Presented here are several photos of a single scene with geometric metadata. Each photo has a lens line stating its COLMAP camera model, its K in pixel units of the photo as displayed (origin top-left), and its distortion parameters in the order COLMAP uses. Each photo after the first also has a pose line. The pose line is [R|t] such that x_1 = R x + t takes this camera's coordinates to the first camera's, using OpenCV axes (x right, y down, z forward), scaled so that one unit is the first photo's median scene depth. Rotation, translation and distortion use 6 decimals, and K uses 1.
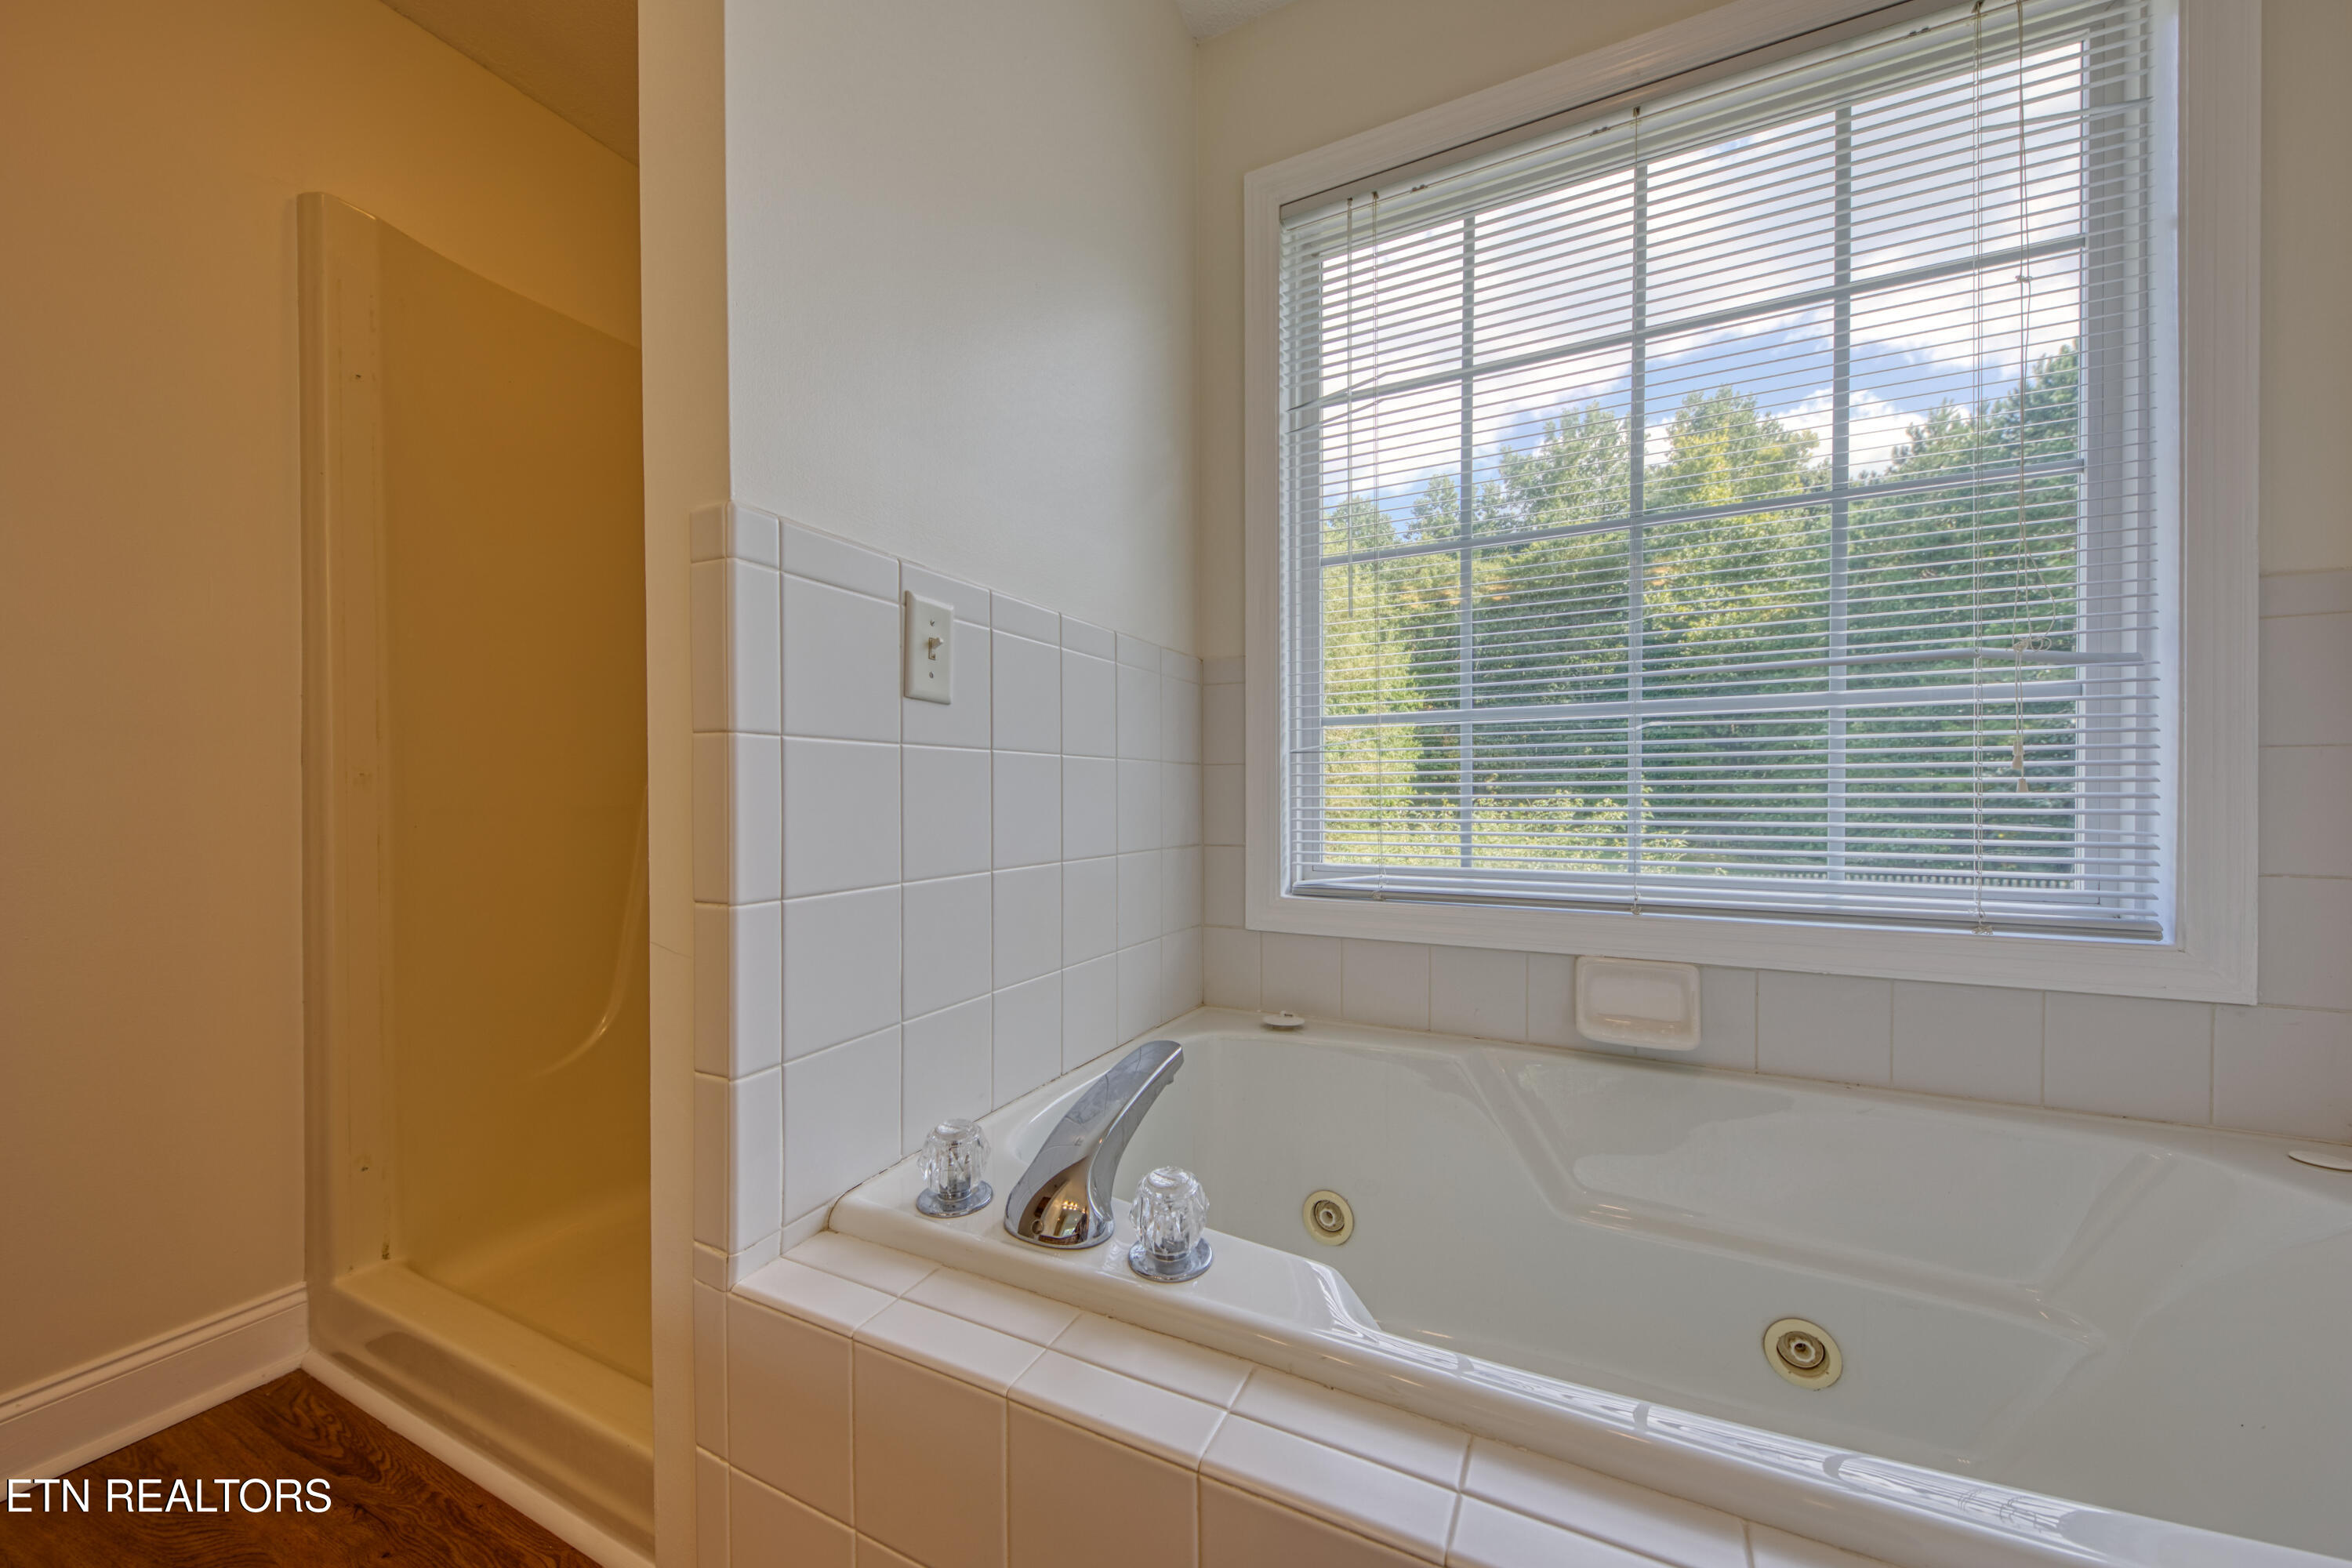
lens RADIAL K [[837.1, 0, 1202.0], [0, 837.1, 802.3], [0, 0, 1]] dist [0.013361, -0.005798]
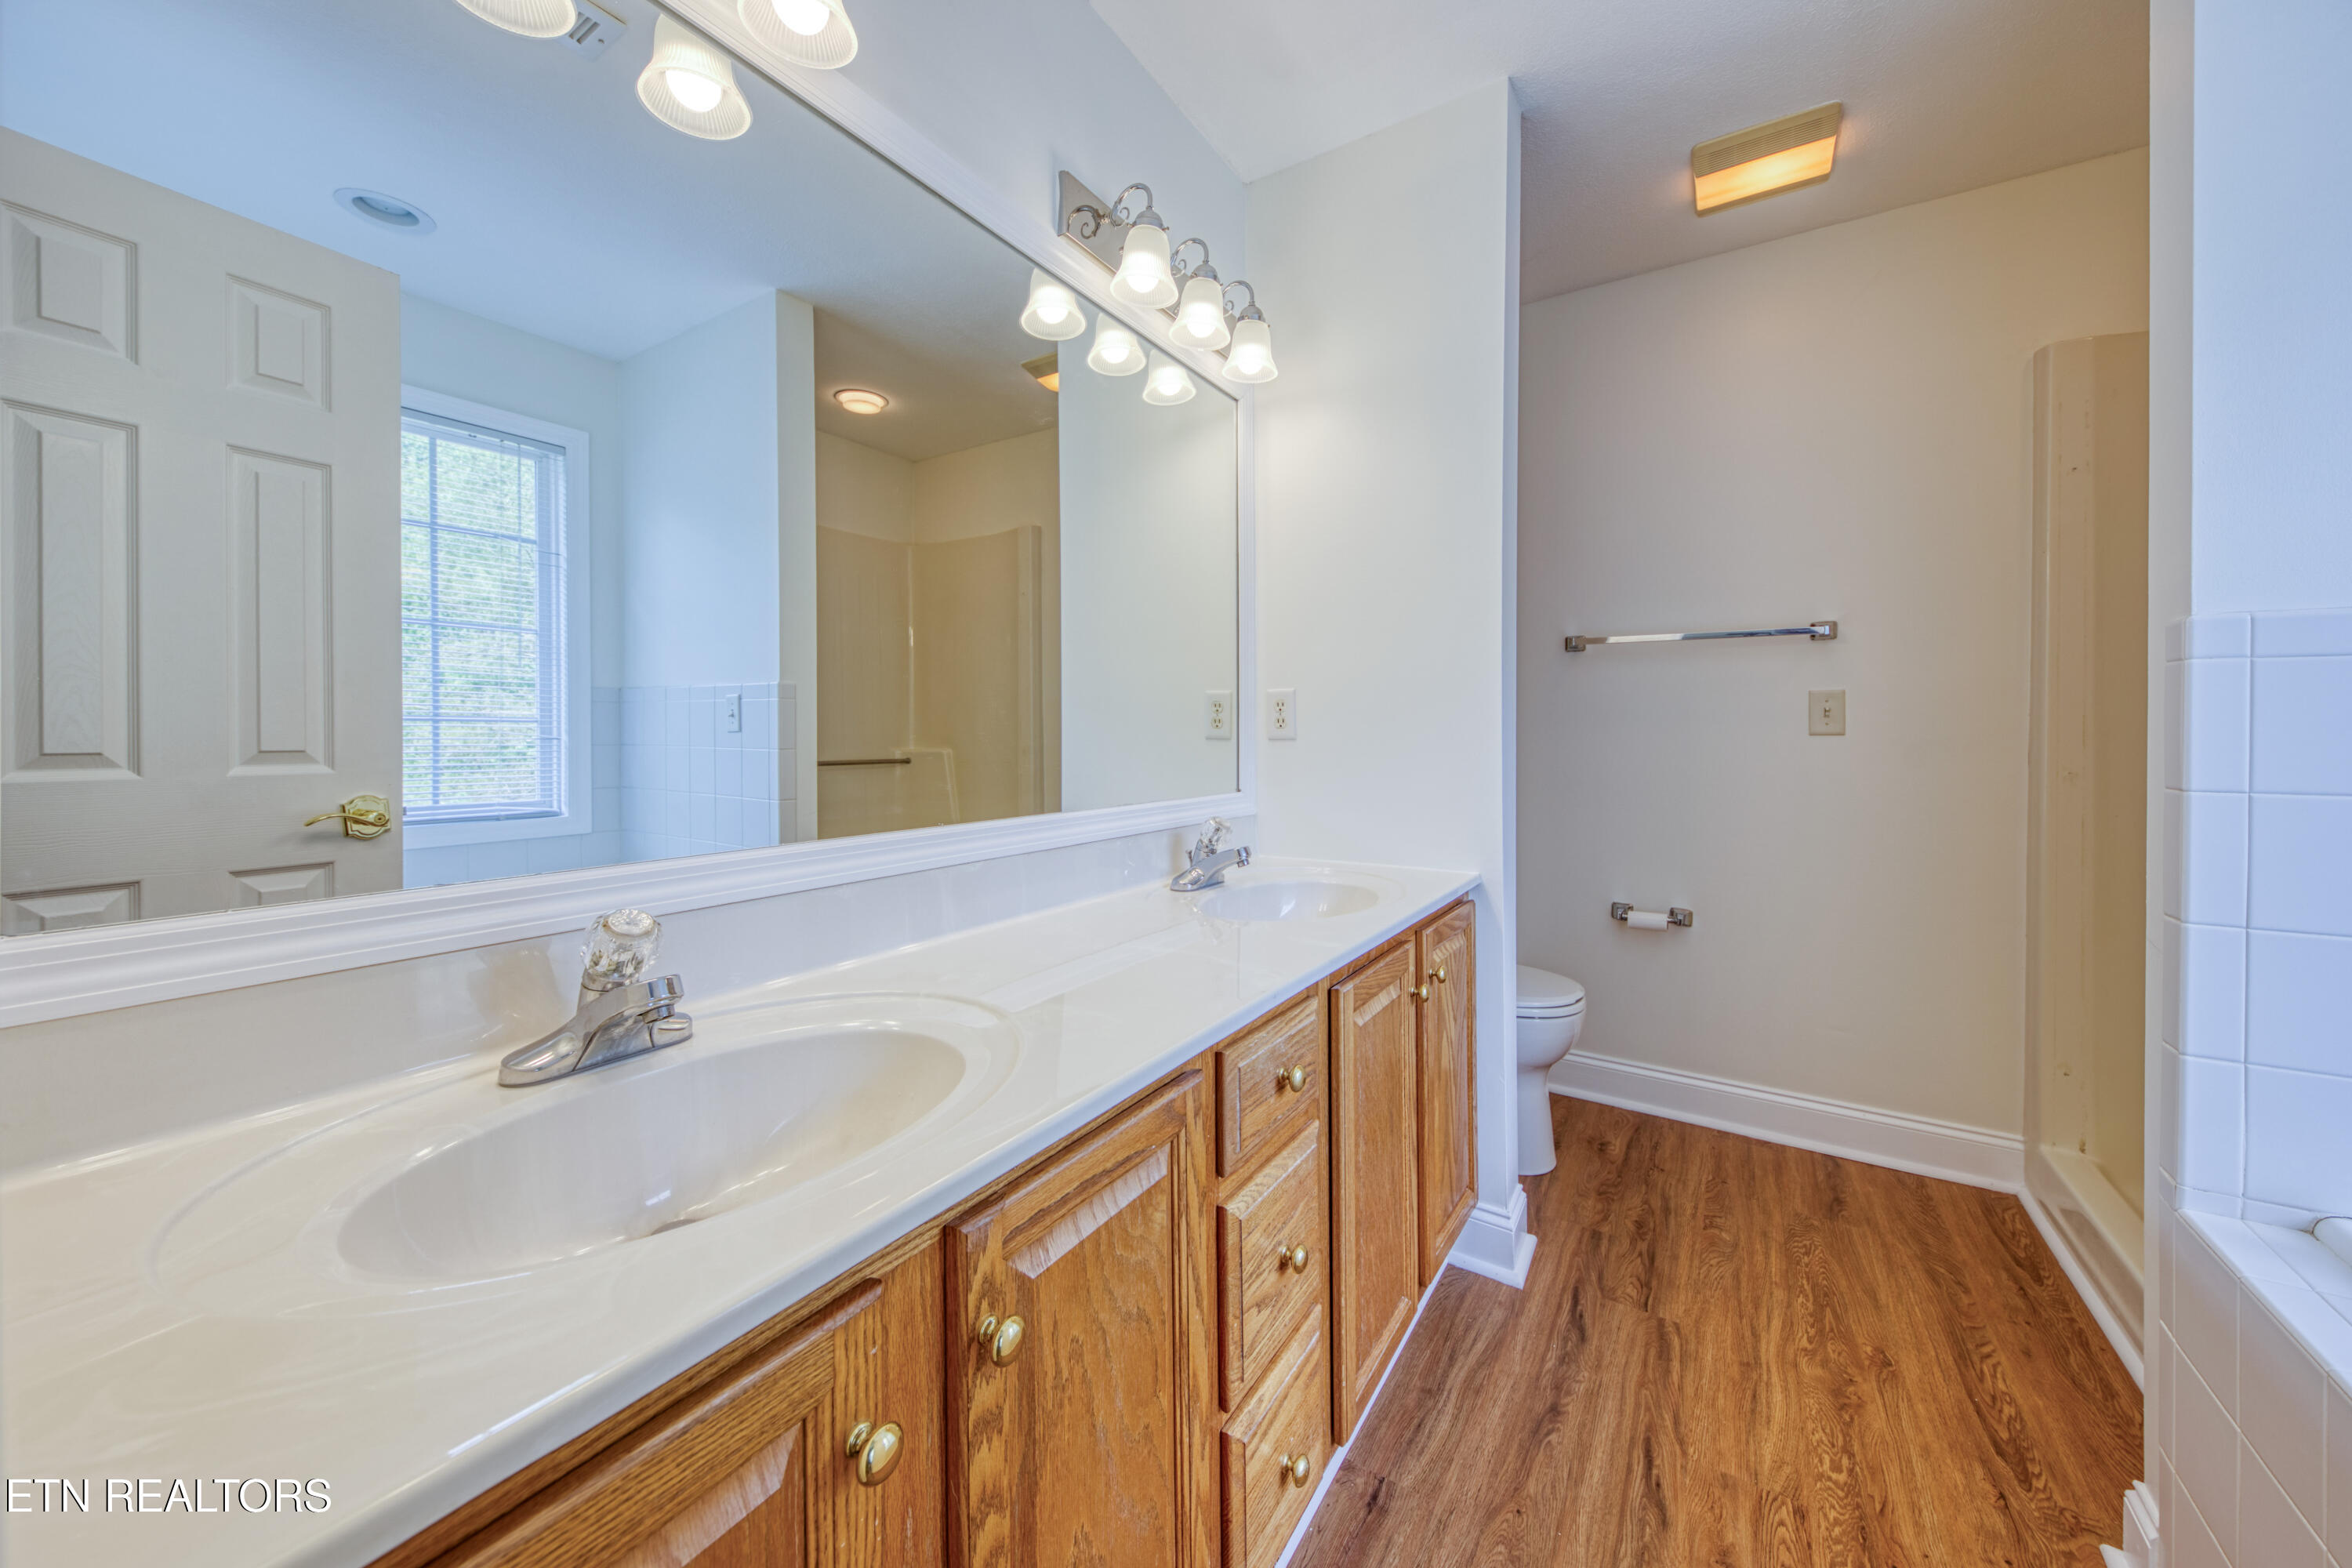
lens RADIAL K [[823.7, 0, 1180.7], [0, 823.7, 770.0], [0, 0, 1]] dist [0.011123, -0.005201]
pose [[-0.140725, 0.025424, -0.989722, 0.509370], [0.003447, 0.999677, 0.025189, -0.084075], [0.990043, 0.000133, -0.140767, -0.200406]]
